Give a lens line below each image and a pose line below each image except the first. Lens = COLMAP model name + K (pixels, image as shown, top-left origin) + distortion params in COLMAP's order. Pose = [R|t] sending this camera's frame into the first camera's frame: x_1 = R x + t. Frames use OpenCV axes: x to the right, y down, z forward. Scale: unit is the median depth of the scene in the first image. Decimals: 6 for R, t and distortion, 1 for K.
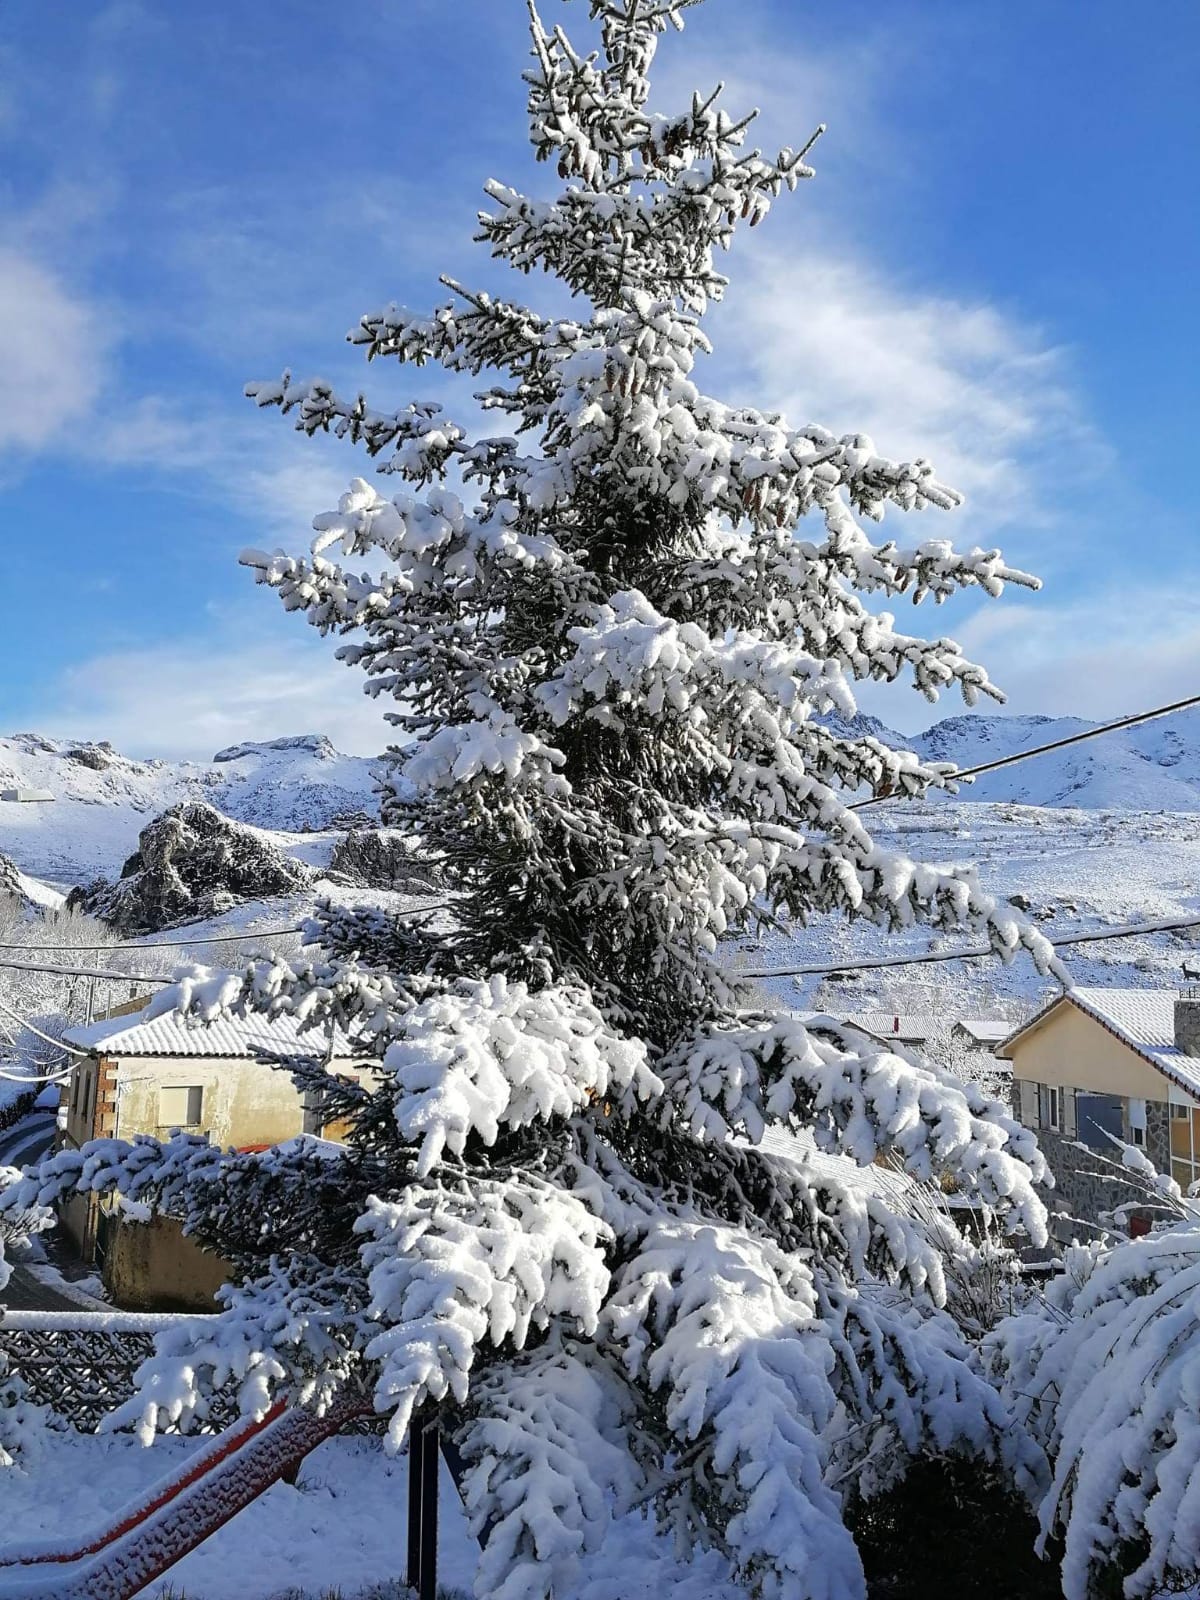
lens RADIAL K [[1213.7, 0, 600.0], [0, 1213.7, 800.0], [0, 0, 1]] dist [0.014569, -0.037338]
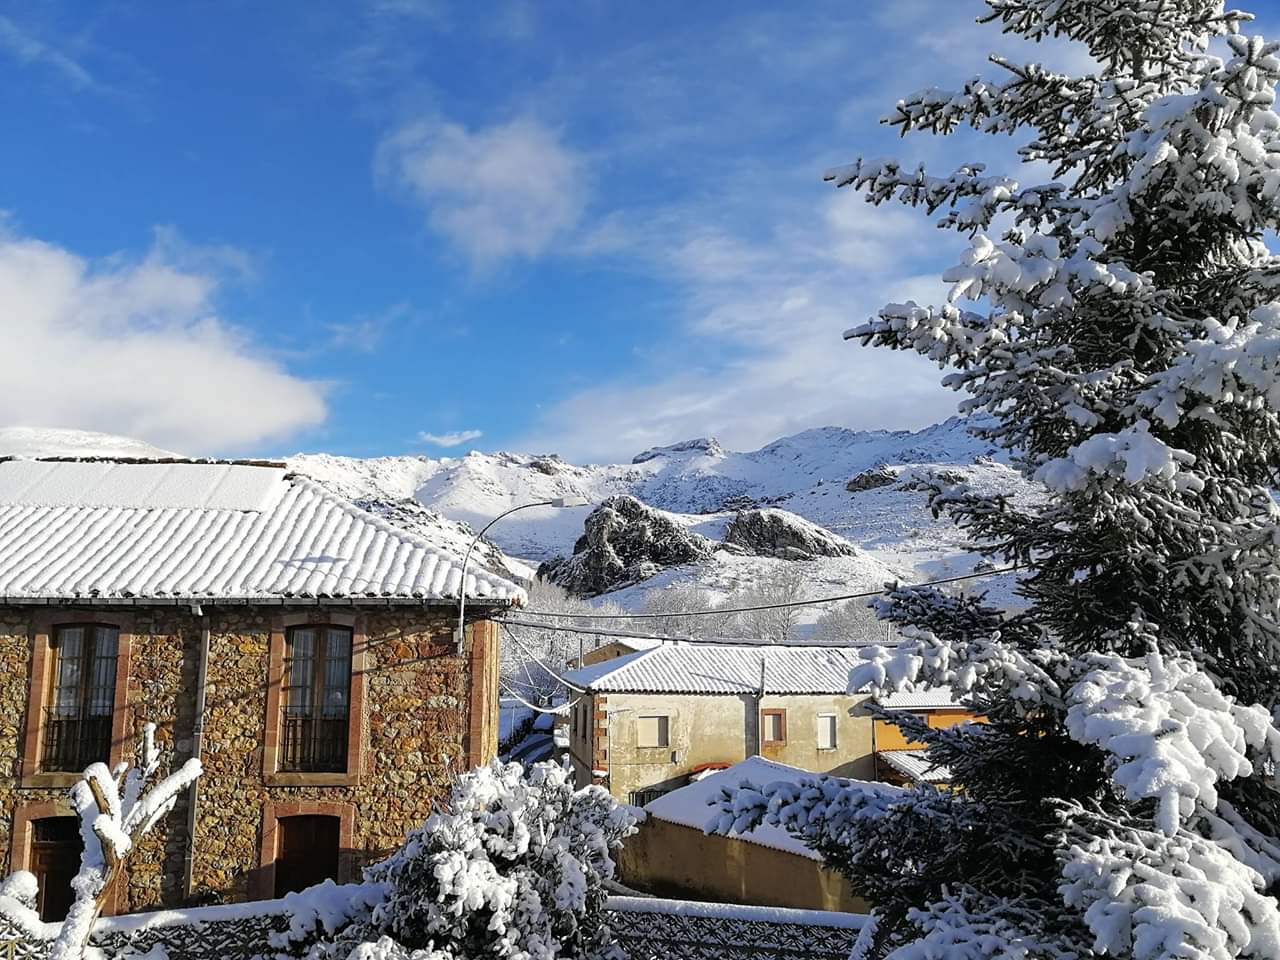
lens RADIAL K [[971.0, 0, 640.0], [0, 971.0, 480.0], [0, 0, 1]] dist [0.014569, -0.037338]
pose [[0.959650, -0.057871, -0.275177, -0.195469], [0.057522, 0.998301, -0.009344, -0.025647], [0.275250, -0.006862, 0.961348, -0.006462]]
